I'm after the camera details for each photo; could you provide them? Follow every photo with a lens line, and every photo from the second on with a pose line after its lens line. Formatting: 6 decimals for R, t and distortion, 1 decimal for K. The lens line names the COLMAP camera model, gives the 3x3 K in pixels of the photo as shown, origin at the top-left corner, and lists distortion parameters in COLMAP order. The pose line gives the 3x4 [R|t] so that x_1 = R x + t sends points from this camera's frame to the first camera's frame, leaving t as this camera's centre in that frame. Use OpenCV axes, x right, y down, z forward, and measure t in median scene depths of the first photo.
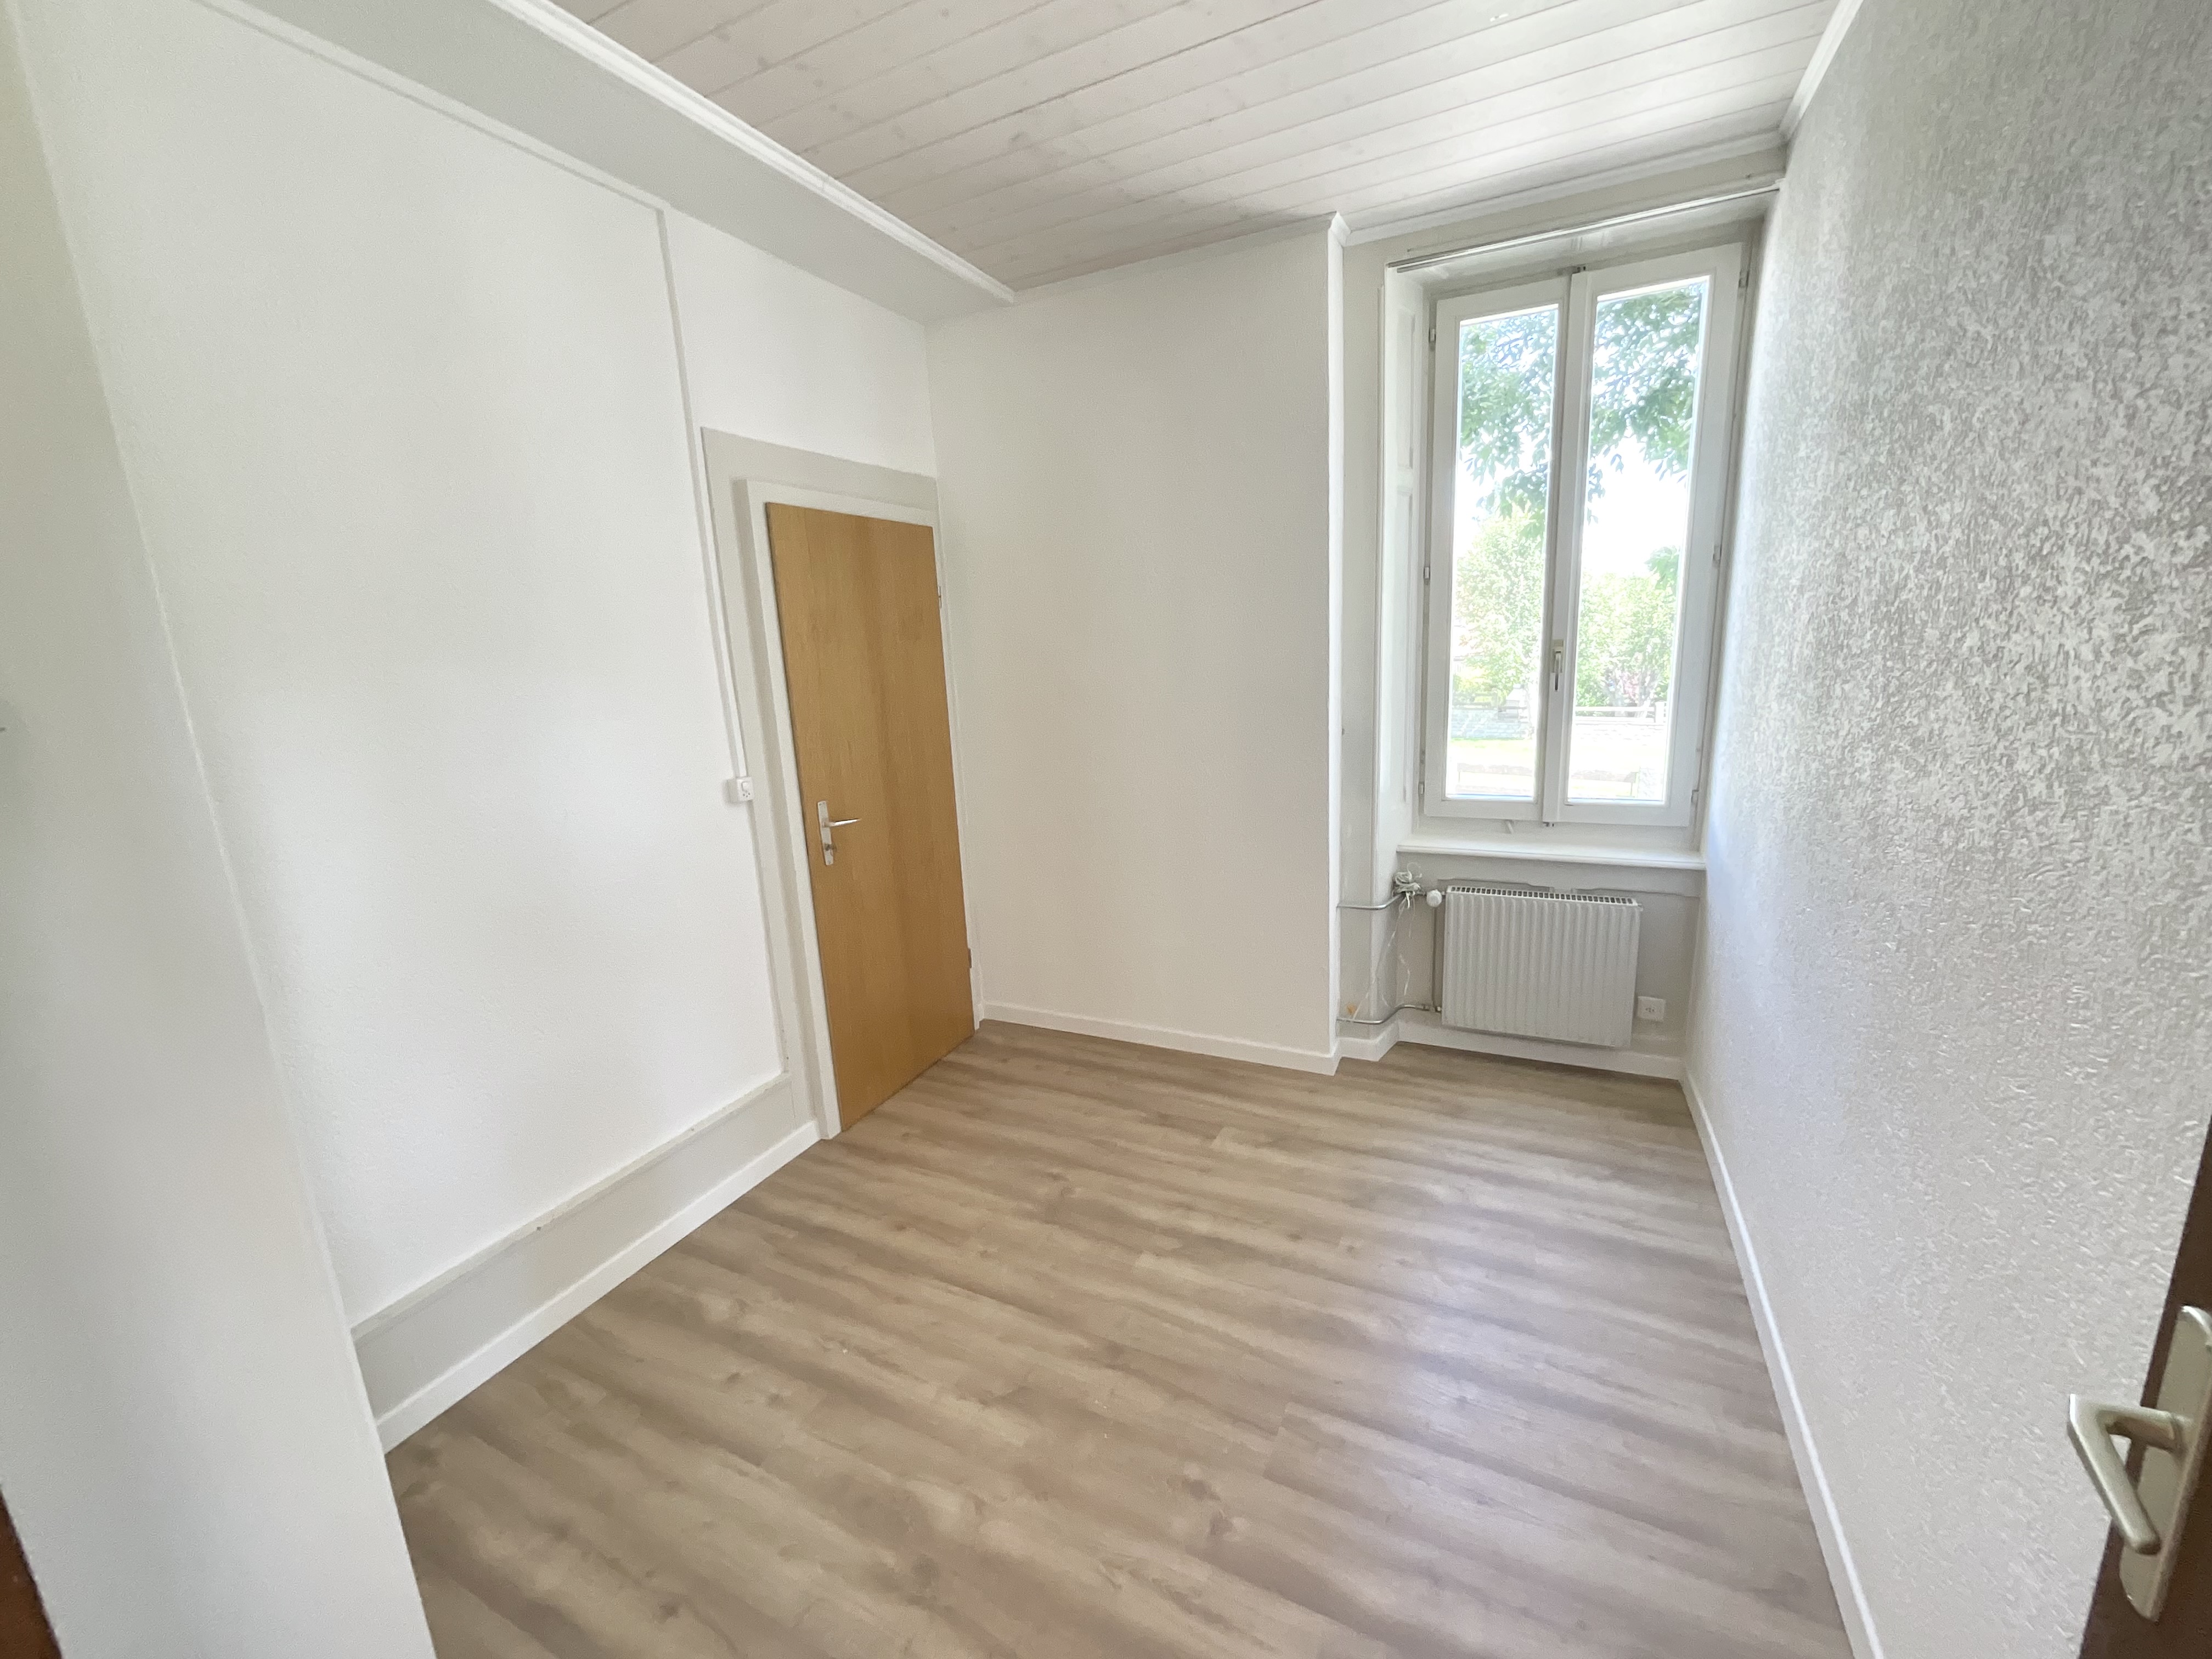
lens RADIAL K [[892.4, 0, 1106.0], [0, 892.4, 829.5], [0, 0, 1]] dist [-0.000893, 0.000030]
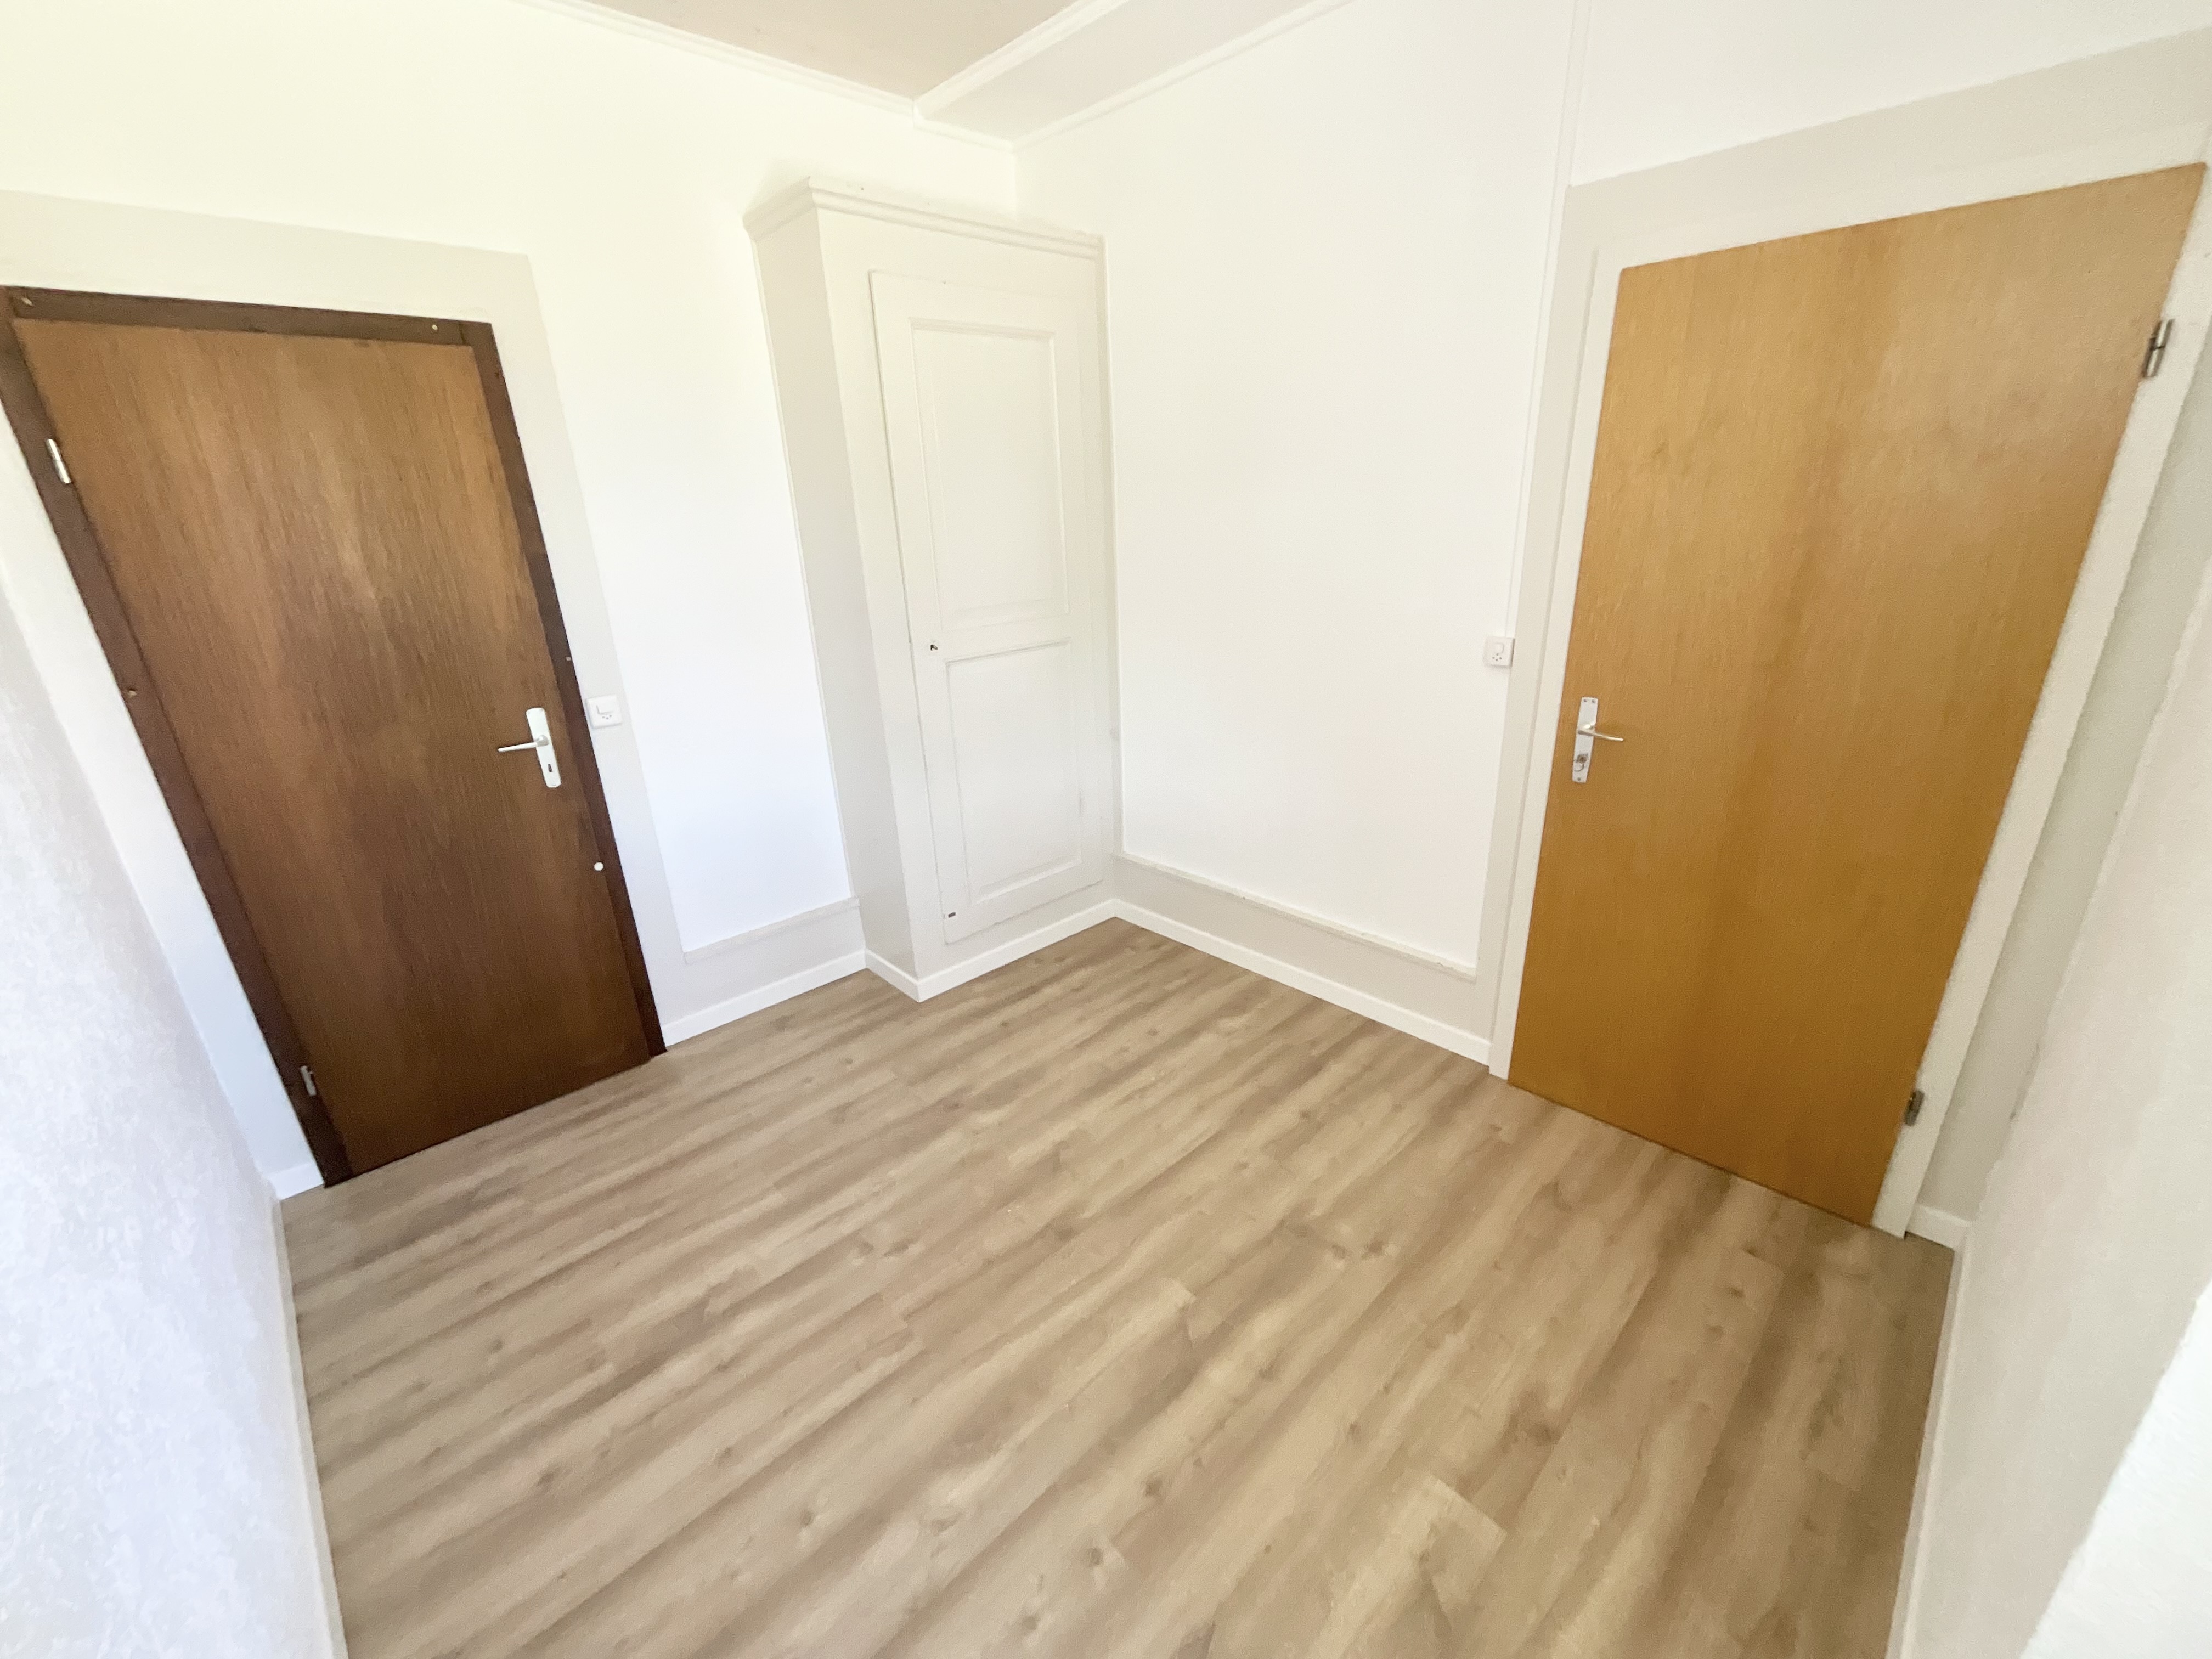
lens RADIAL K [[892.4, 0, 1106.0], [0, 892.4, 829.5], [0, 0, 1]] dist [-0.000893, 0.000030]
pose [[-0.335245, 0.376273, -0.863730, 0.610750], [-0.146544, 0.884799, 0.442330, -0.248162], [0.930664, 0.274863, -0.241484, 1.008180]]
